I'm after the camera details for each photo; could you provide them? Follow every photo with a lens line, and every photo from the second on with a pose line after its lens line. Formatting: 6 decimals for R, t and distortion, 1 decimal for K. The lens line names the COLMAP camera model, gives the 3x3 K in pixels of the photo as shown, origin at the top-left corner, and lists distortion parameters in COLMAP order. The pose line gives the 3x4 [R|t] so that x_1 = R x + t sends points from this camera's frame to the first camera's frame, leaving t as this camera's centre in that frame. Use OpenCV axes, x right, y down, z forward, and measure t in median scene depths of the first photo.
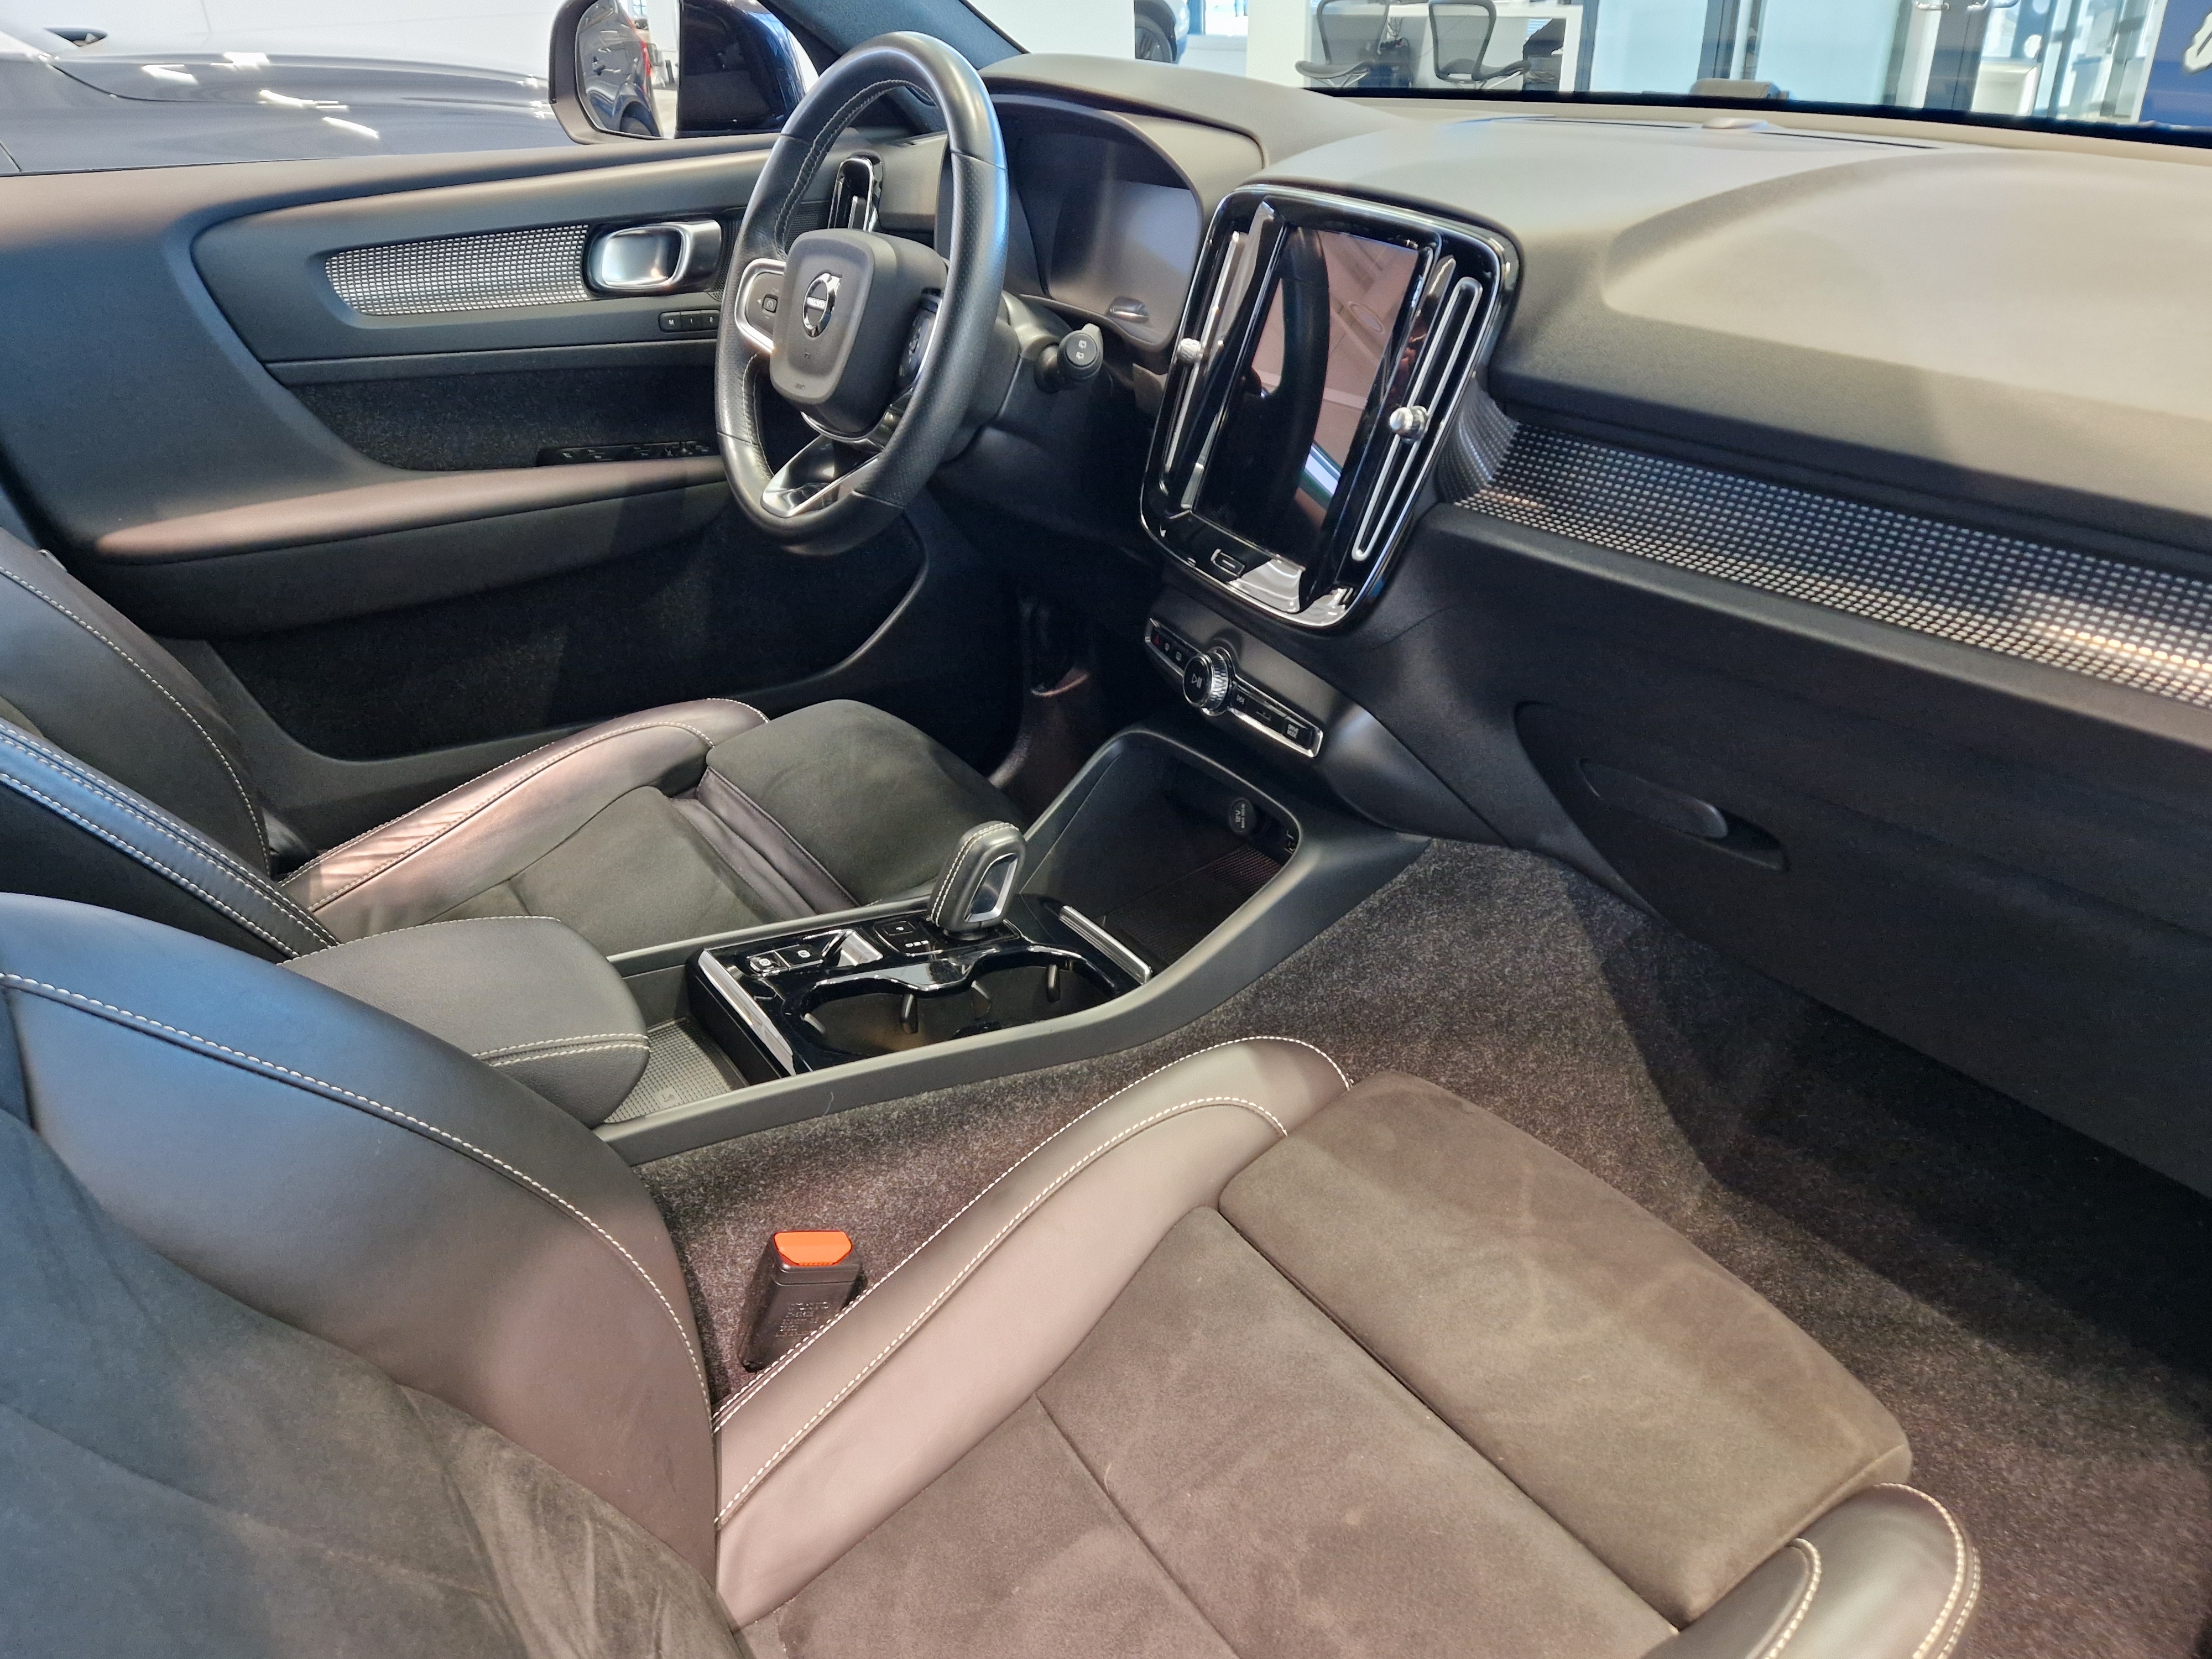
lens RADIAL K [[1653.6, 0, 1106.0], [0, 1653.6, 829.5], [0, 0, 1]] dist [0.073777, -0.057685]
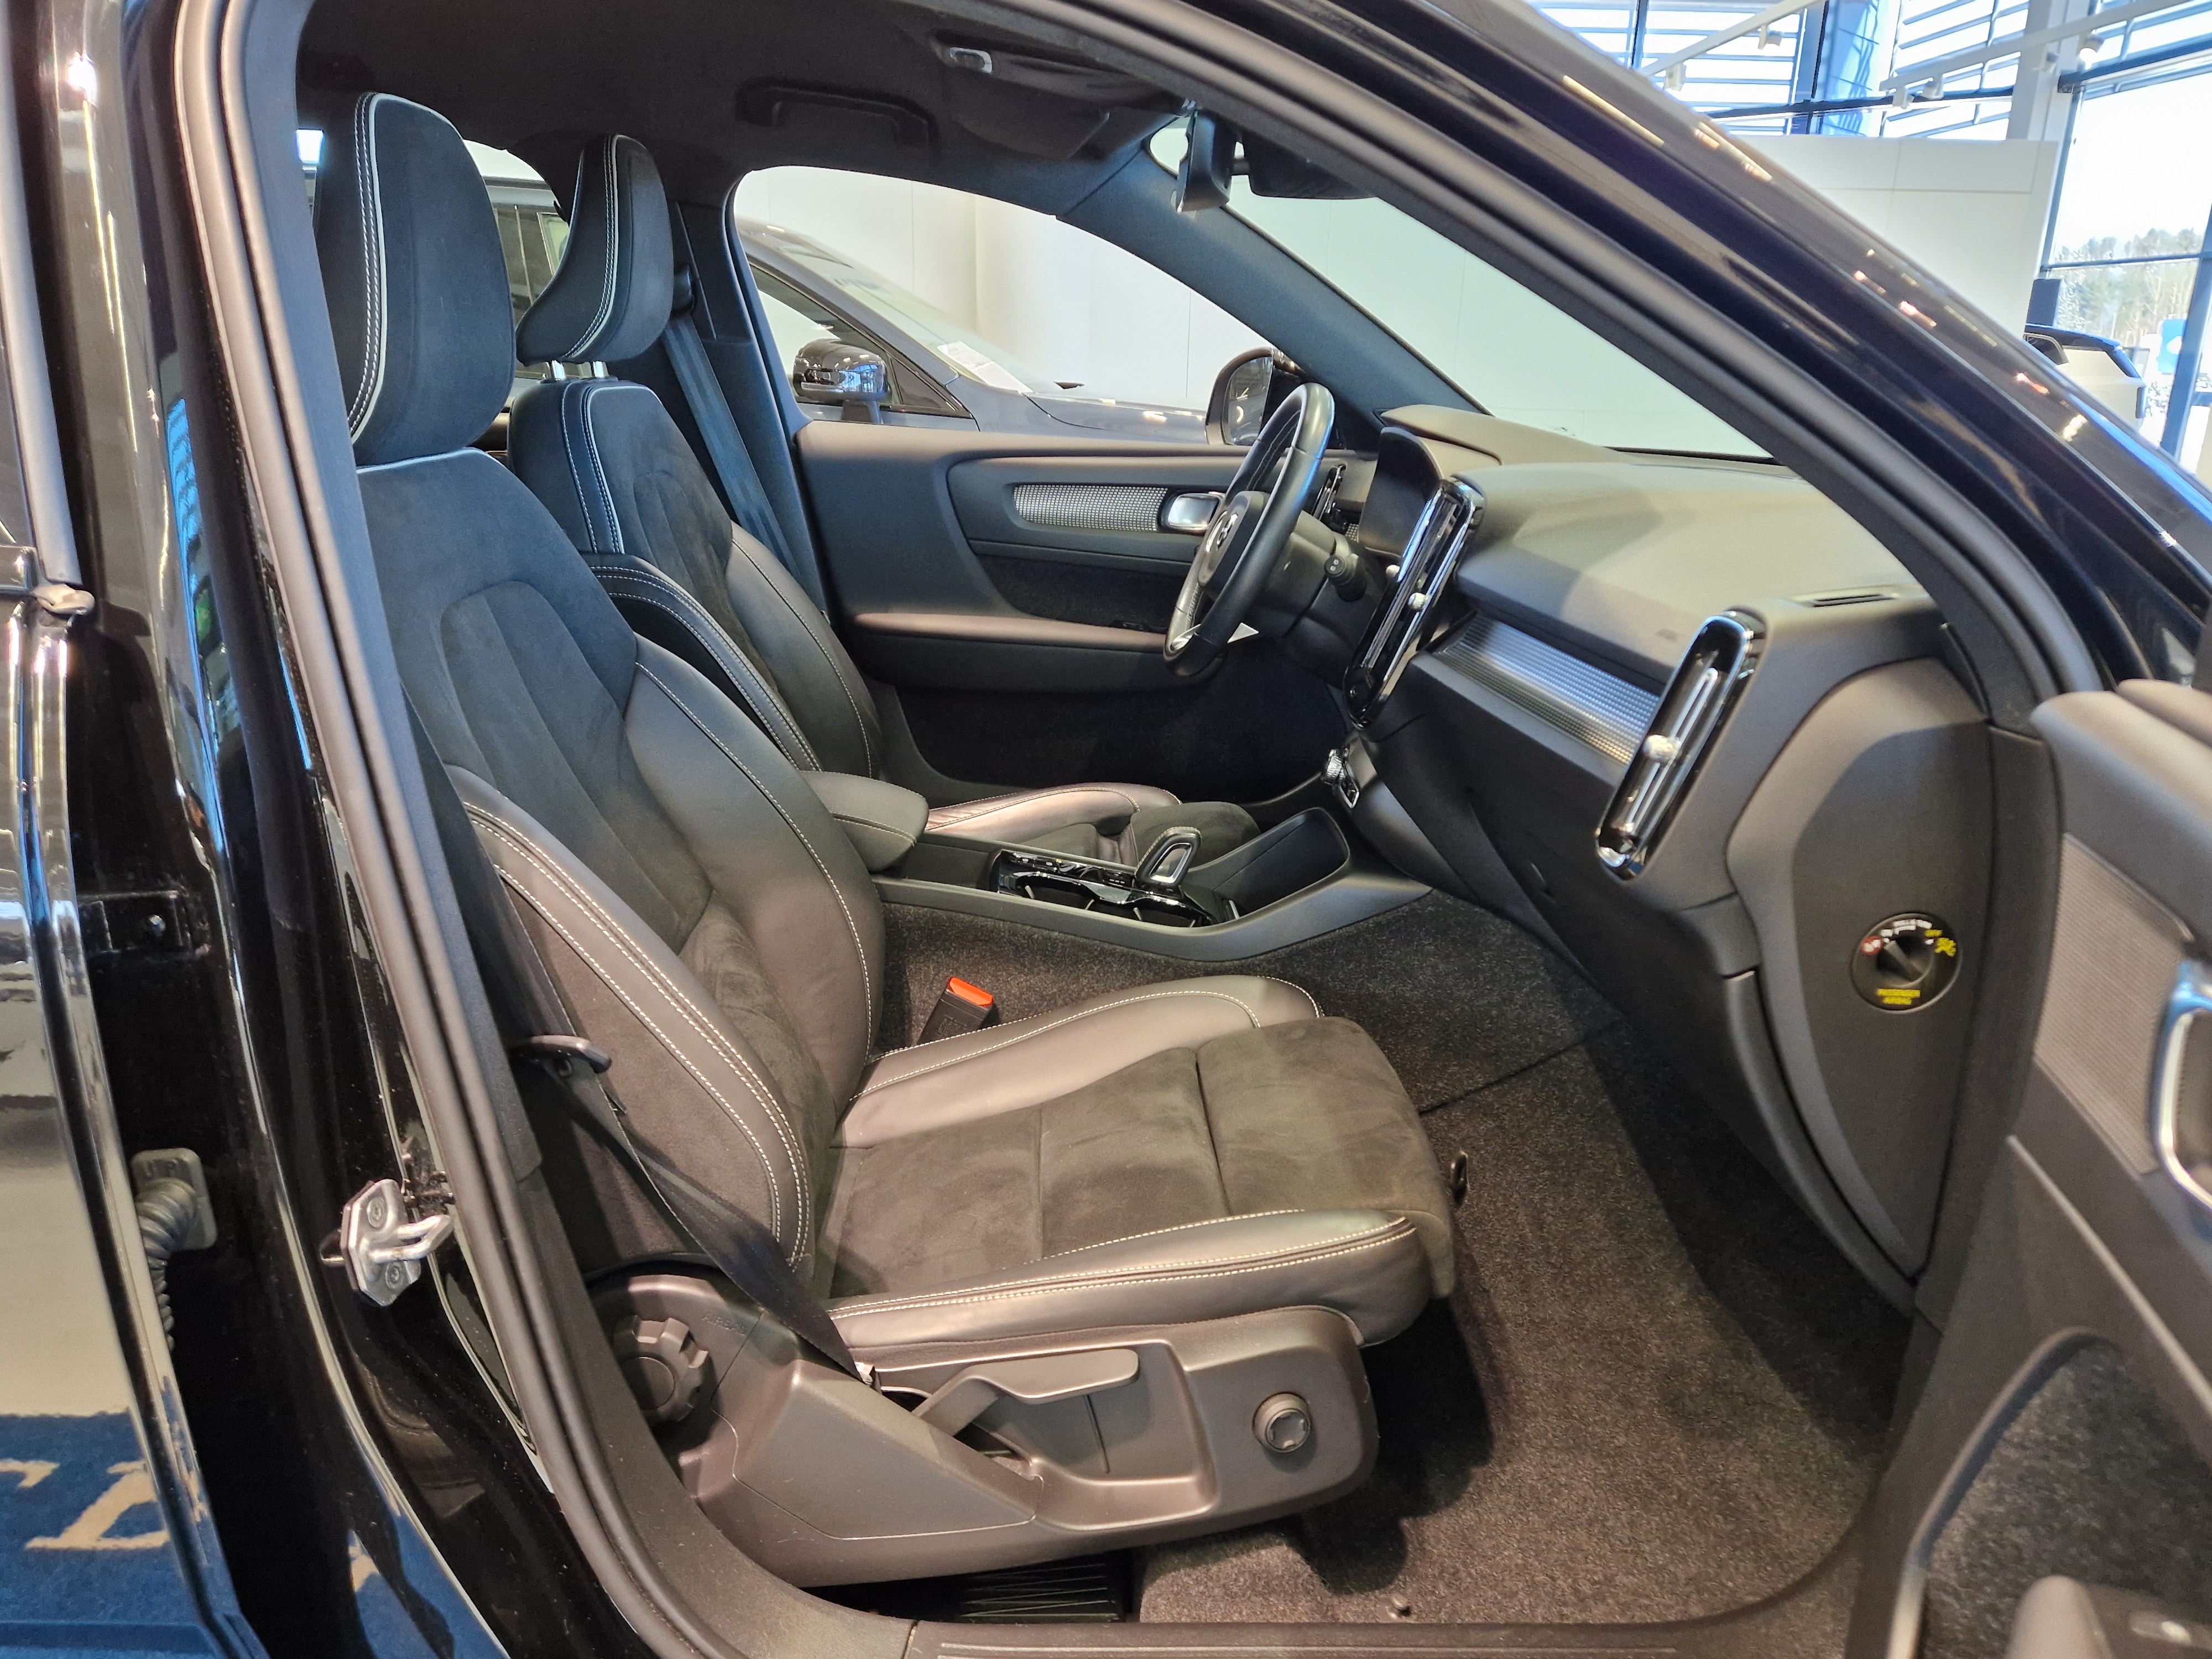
lens RADIAL K [[1824.2, 0, 1106.0], [0, 1824.2, 829.5], [0, 0, 1]] dist [0.086827, -0.073433]
pose [[0.831153, 0.191921, -0.521873, 0.703765], [-0.309100, 0.939643, -0.146726, 0.252195], [0.462214, 0.283263, 0.840310, -0.458572]]
